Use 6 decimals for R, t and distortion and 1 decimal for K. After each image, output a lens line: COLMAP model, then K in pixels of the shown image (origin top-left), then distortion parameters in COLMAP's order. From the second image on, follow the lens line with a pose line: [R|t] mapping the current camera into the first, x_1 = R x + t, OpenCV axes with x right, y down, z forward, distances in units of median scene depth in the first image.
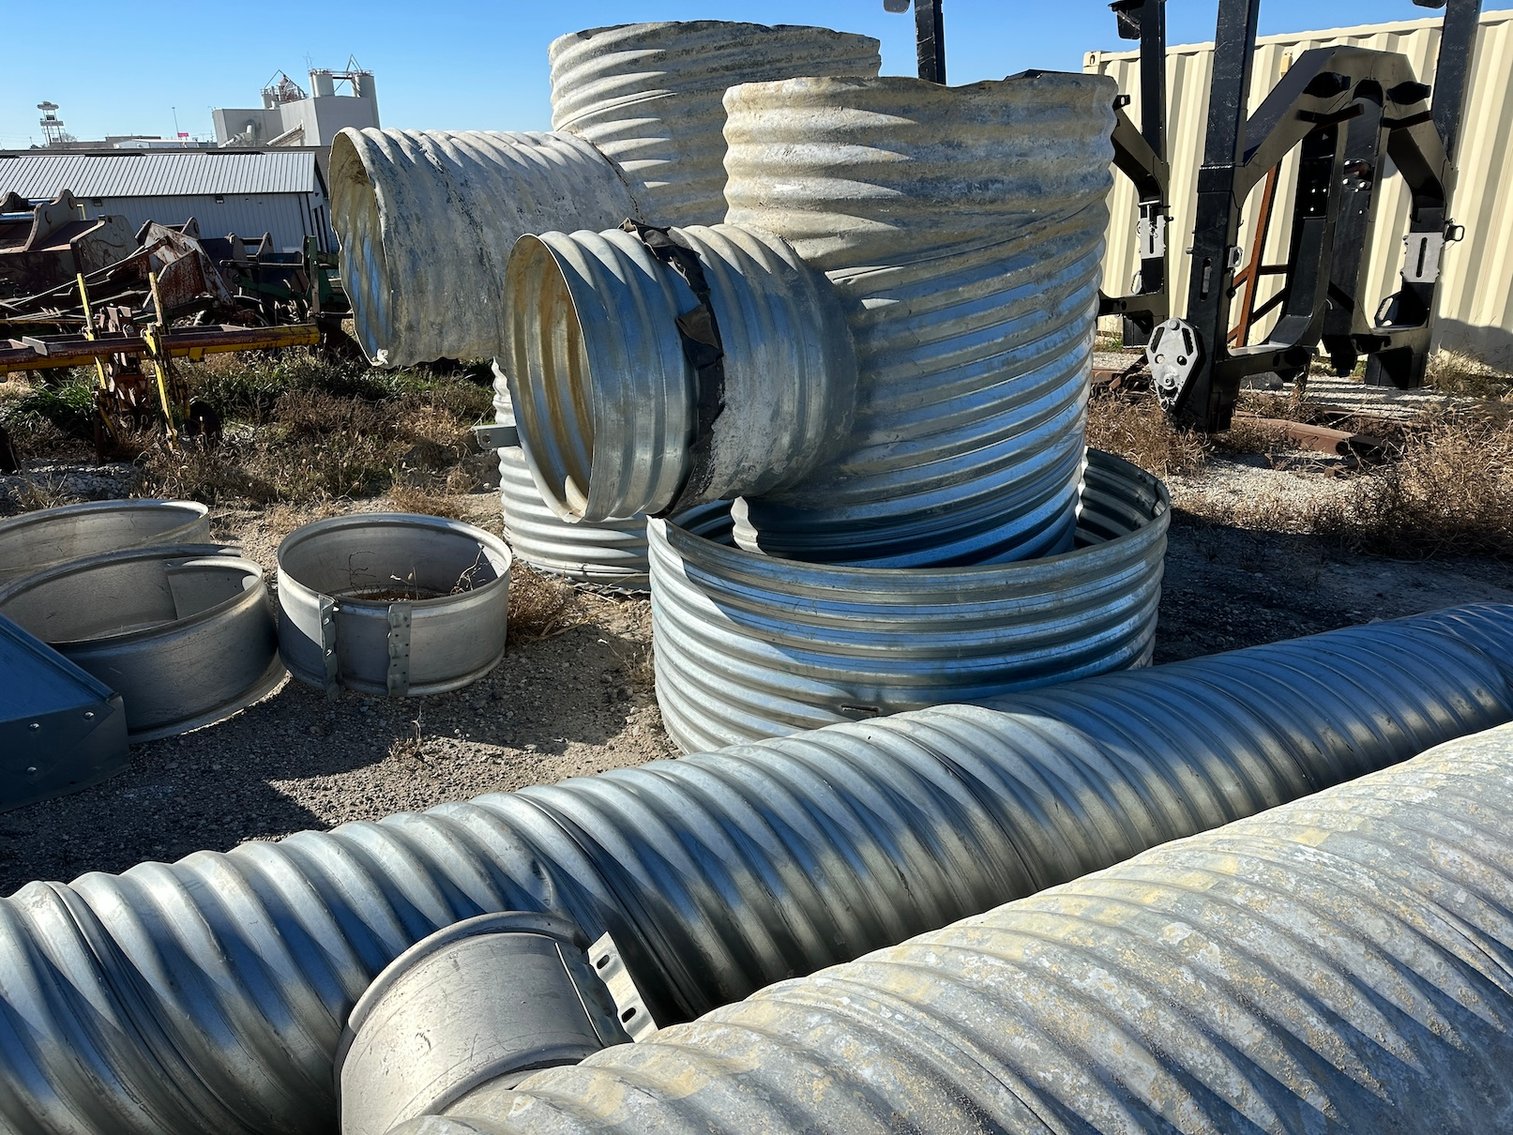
lens RADIAL K [[1056.9, 0, 756.5], [0, 1056.9, 567.5], [0, 0, 1]] dist [-0.006067, -0.054349]
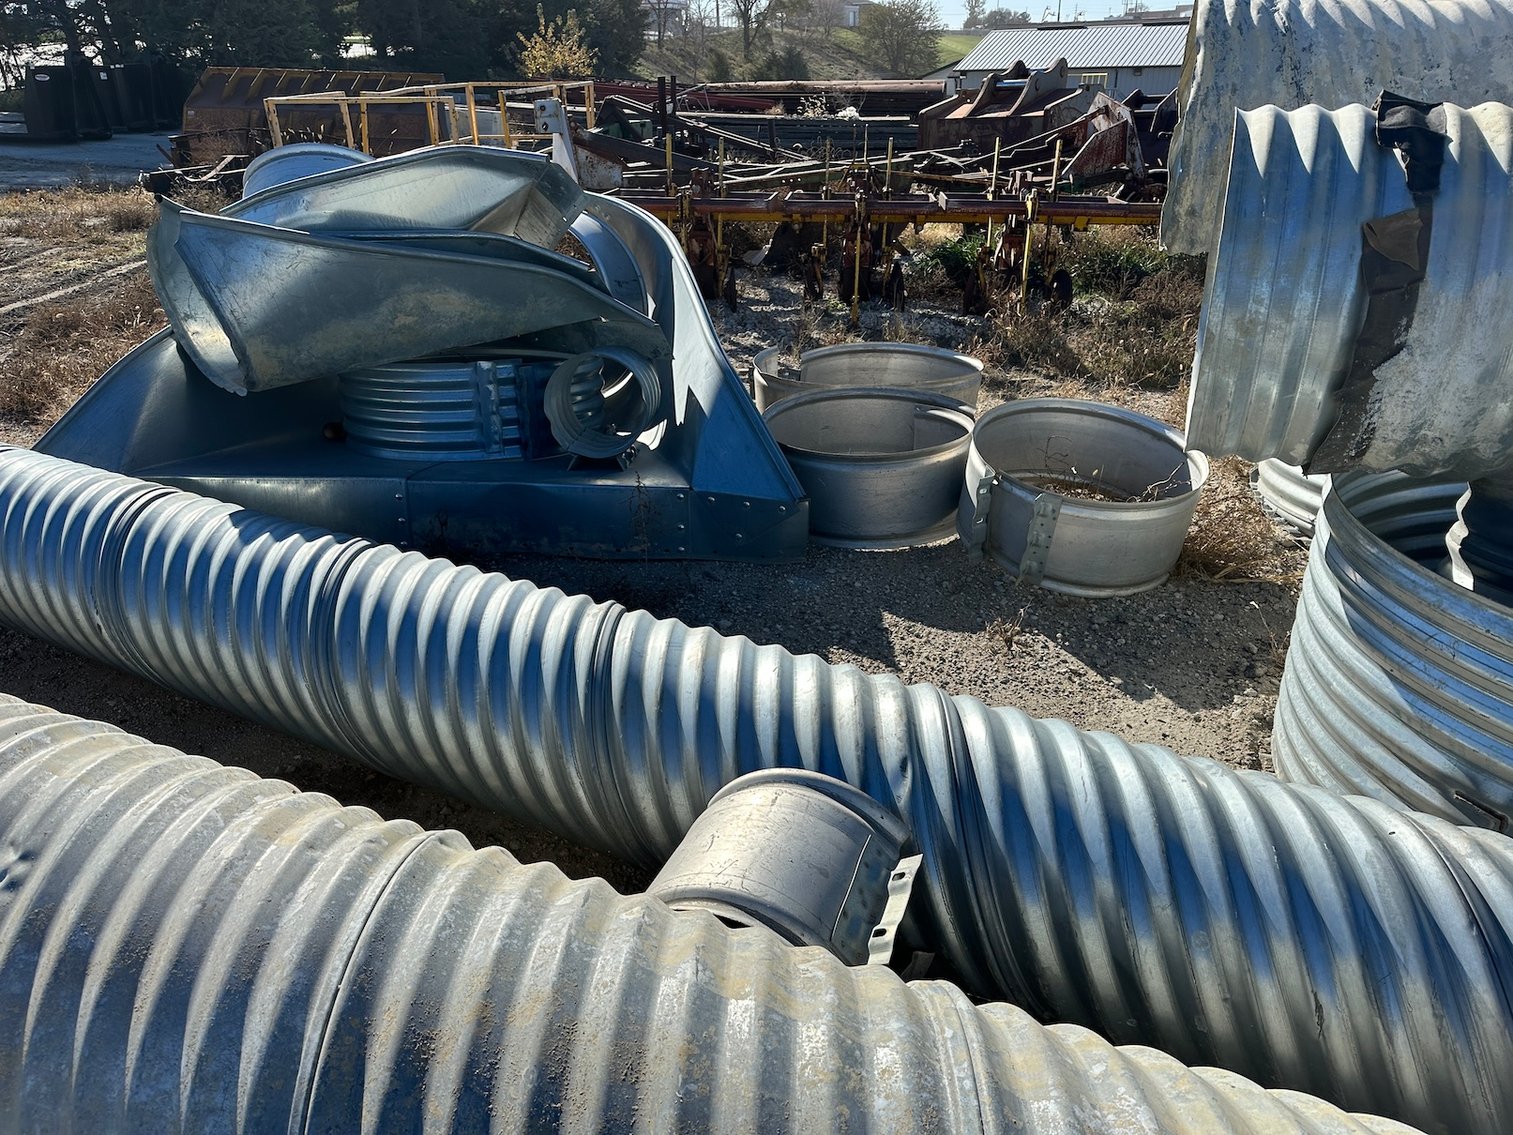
lens RADIAL K [[1059.6, 0, 756.5], [0, 1059.6, 567.5], [0, 0, 1]] dist [0.004903, -0.054178]
pose [[0.589771, 0.320963, -0.741048, 0.258106], [-0.241011, 0.945764, 0.217818, -0.050443], [0.770768, 0.050138, 0.635140, 0.160502]]
